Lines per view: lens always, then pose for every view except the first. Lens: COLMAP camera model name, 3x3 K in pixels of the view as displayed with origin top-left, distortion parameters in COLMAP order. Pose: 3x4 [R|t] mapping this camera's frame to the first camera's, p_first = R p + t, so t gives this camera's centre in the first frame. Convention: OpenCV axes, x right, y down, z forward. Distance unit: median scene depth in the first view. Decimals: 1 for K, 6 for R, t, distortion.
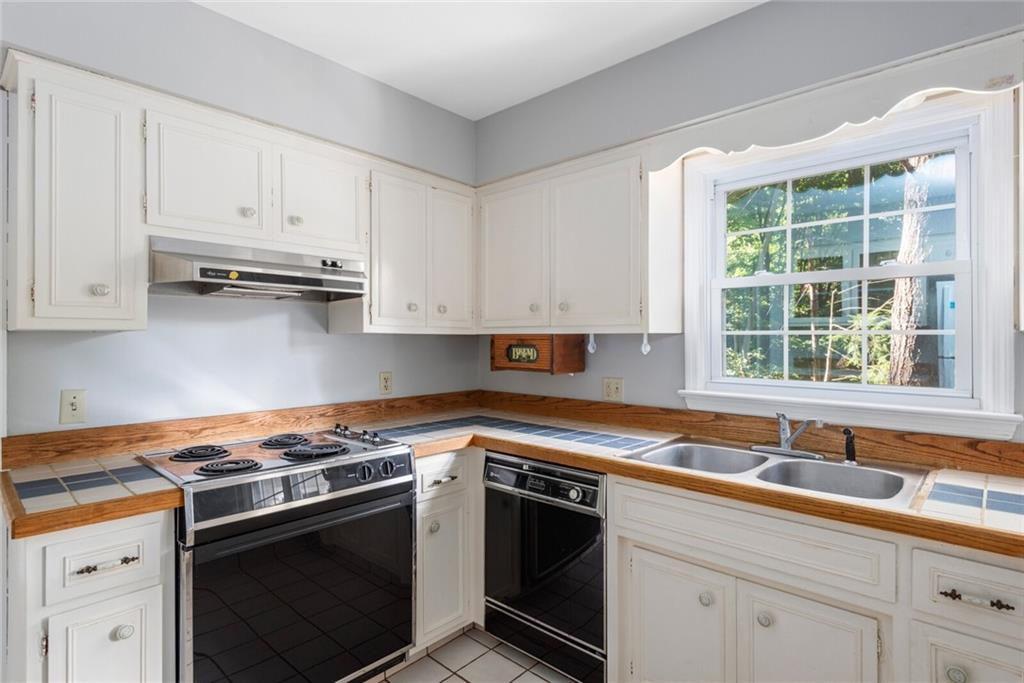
lens RADIAL K [[522.3, 0, 513.3], [0, 522.3, 339.7], [0, 0, 1]] dist [0.007497, 0.001287]
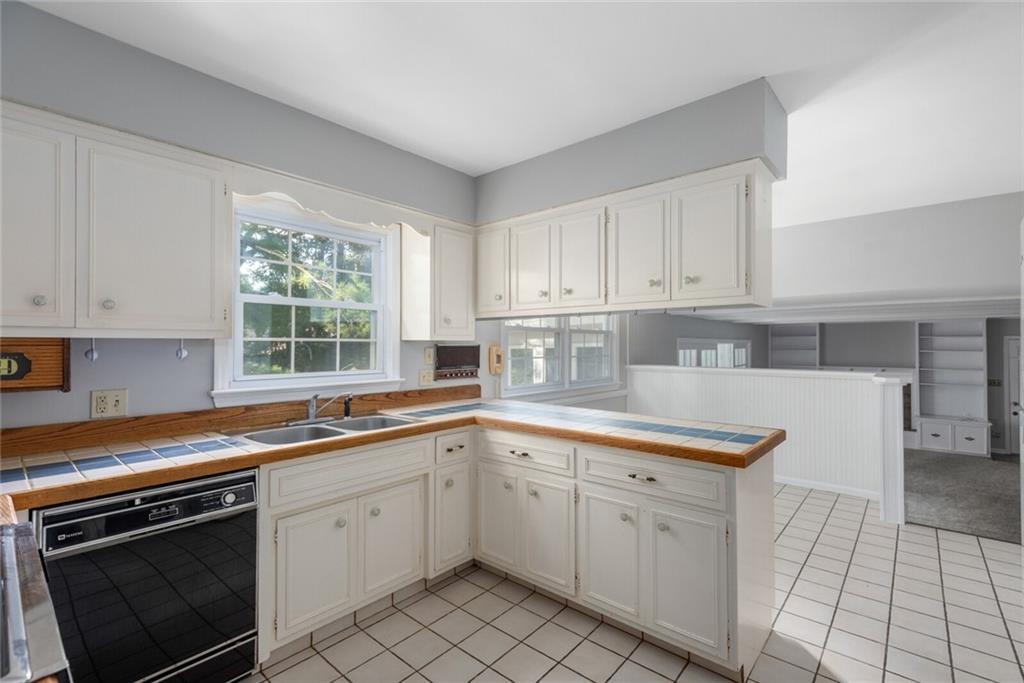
lens RADIAL K [[460.3, 0, 513.7], [0, 460.3, 346.1], [0, 0, 1]] dist [-0.003264, -0.001372]
pose [[-0.032045, -0.005922, 0.999469, -0.743605], [0.003948, 0.999974, 0.006051, -0.001482], [-0.999479, 0.004140, -0.032021, 0.453177]]
